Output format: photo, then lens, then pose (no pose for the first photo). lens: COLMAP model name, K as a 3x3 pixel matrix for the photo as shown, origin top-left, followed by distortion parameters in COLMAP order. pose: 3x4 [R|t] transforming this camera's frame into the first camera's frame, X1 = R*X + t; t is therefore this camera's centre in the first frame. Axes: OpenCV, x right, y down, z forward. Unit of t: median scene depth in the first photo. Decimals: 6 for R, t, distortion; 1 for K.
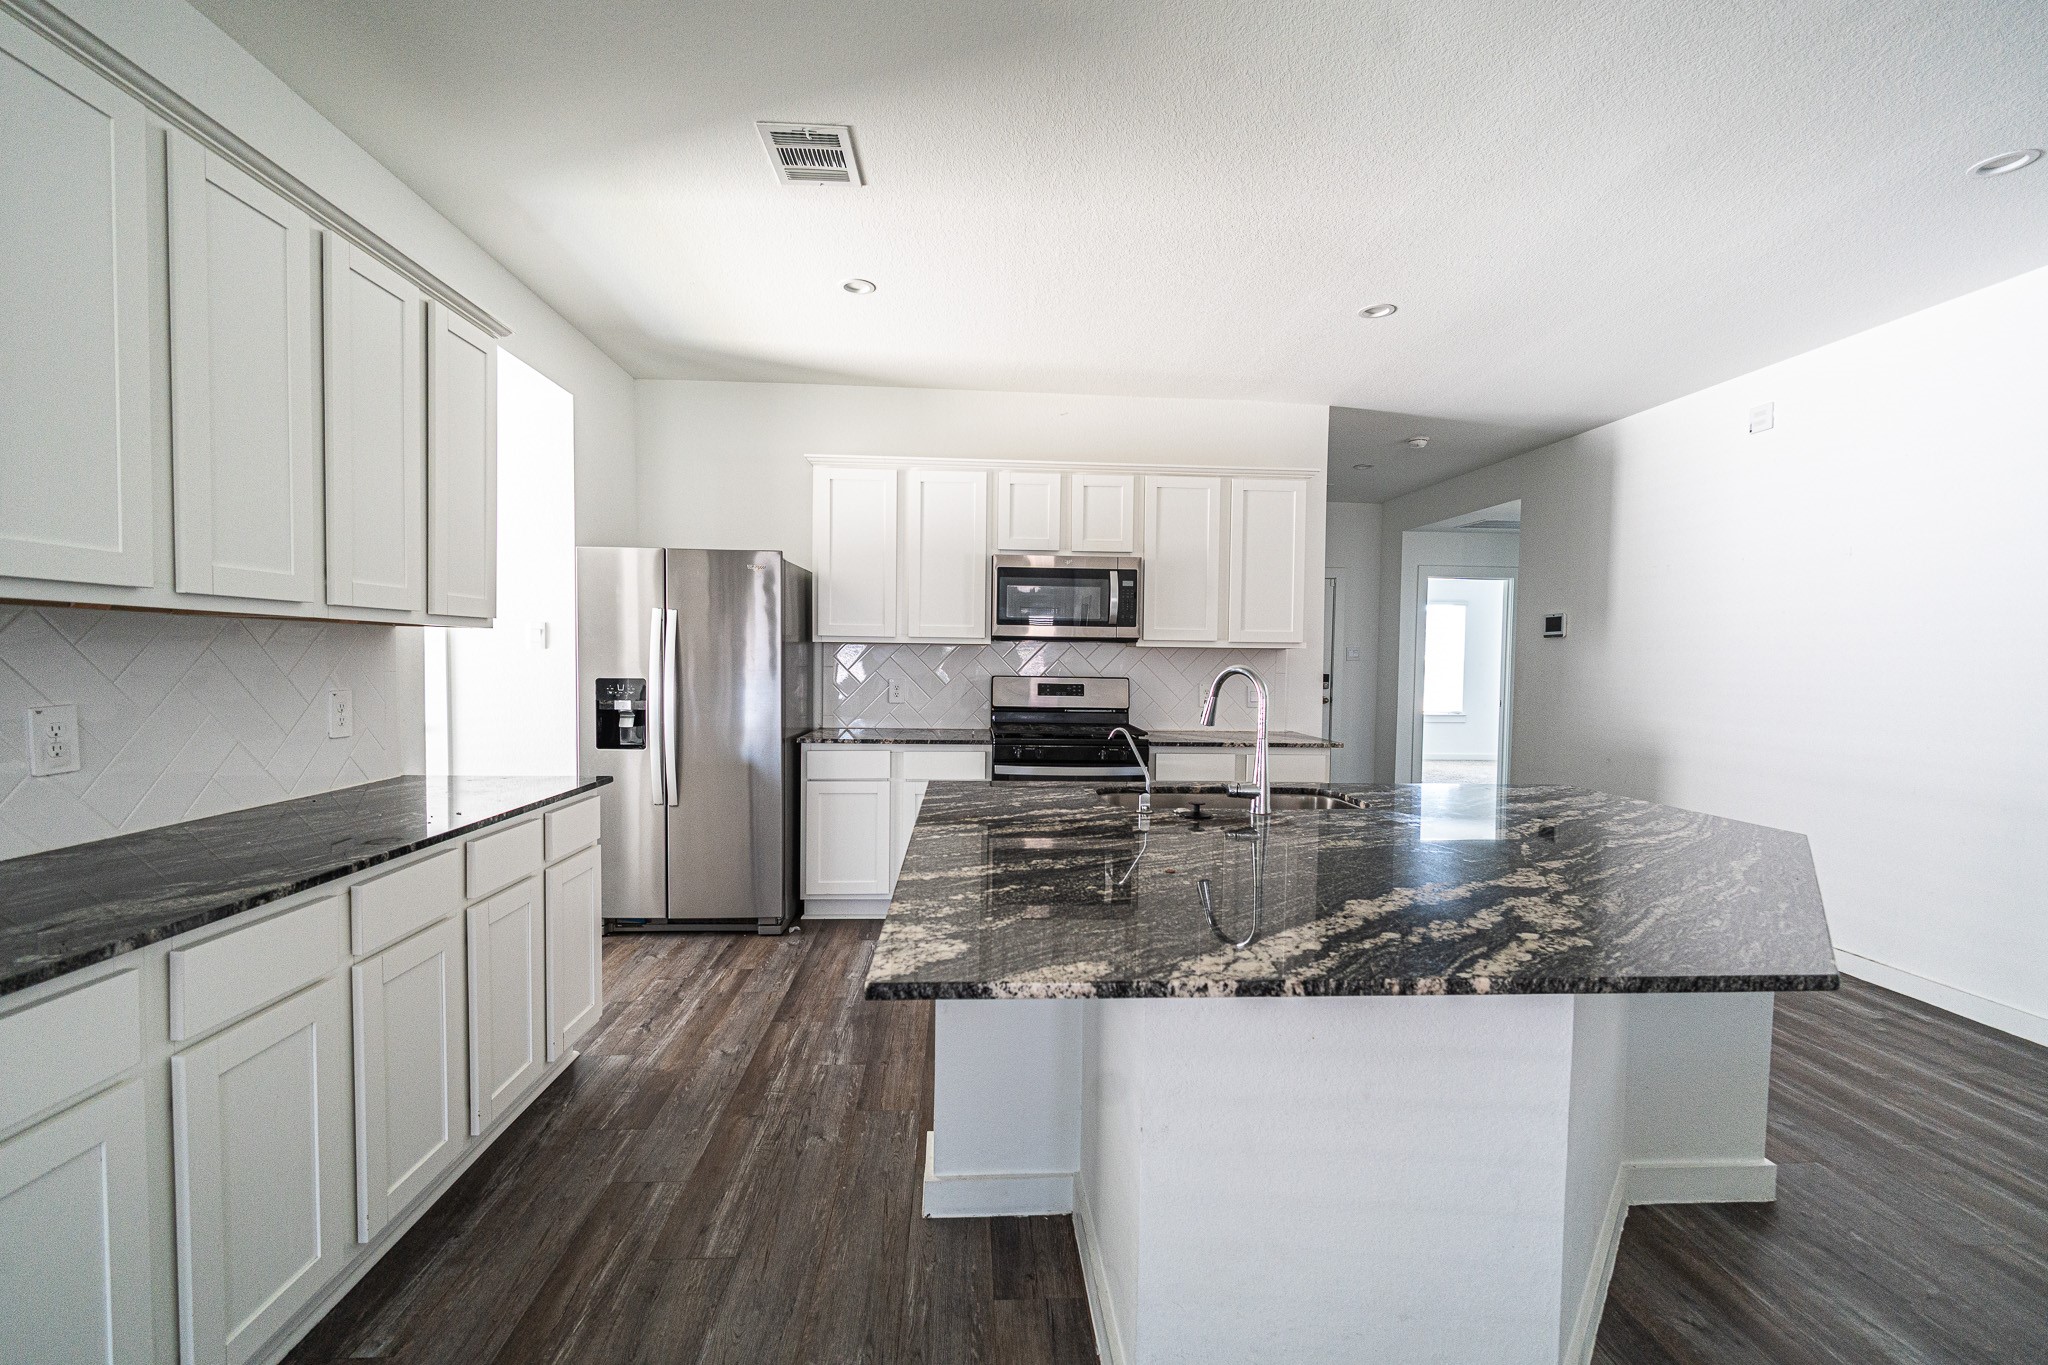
lens RADIAL K [[881.3, 0, 1019.5], [0, 881.3, 676.3], [0, 0, 1]] dist [0.000037, -0.001091]
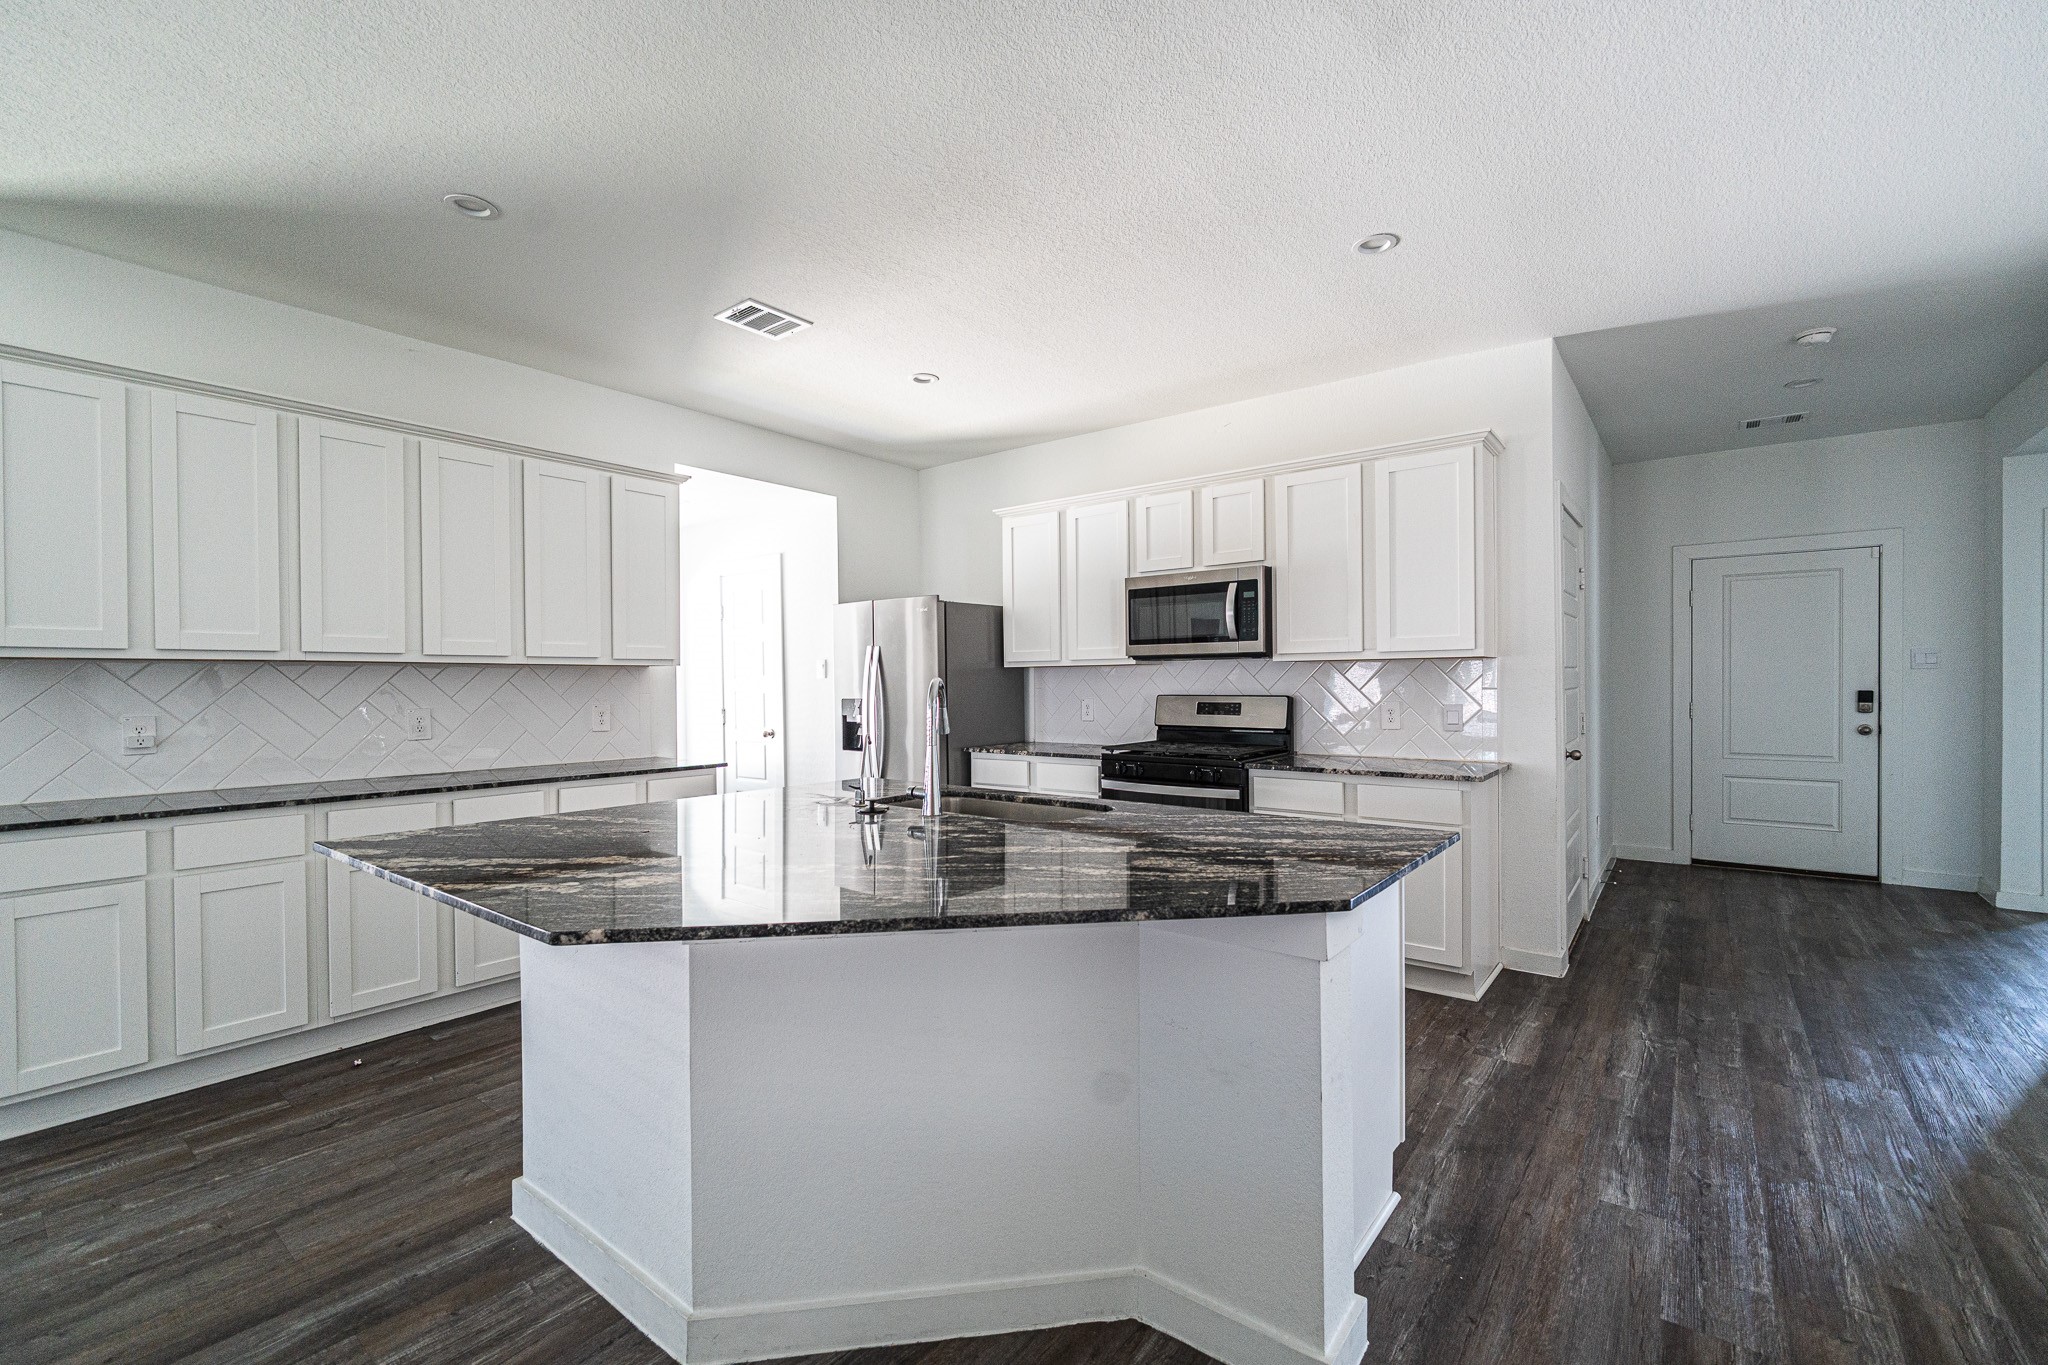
lens RADIAL K [[881.3, 0, 1012.3], [0, 881.3, 691.6], [0, 0, 1]] dist [0.000037, -0.001091]
pose [[0.744510, -0.013845, -0.667468, 0.559867], [0.005479, 0.999878, -0.014628, 0.009933], [0.667589, 0.007234, 0.744495, 0.133261]]
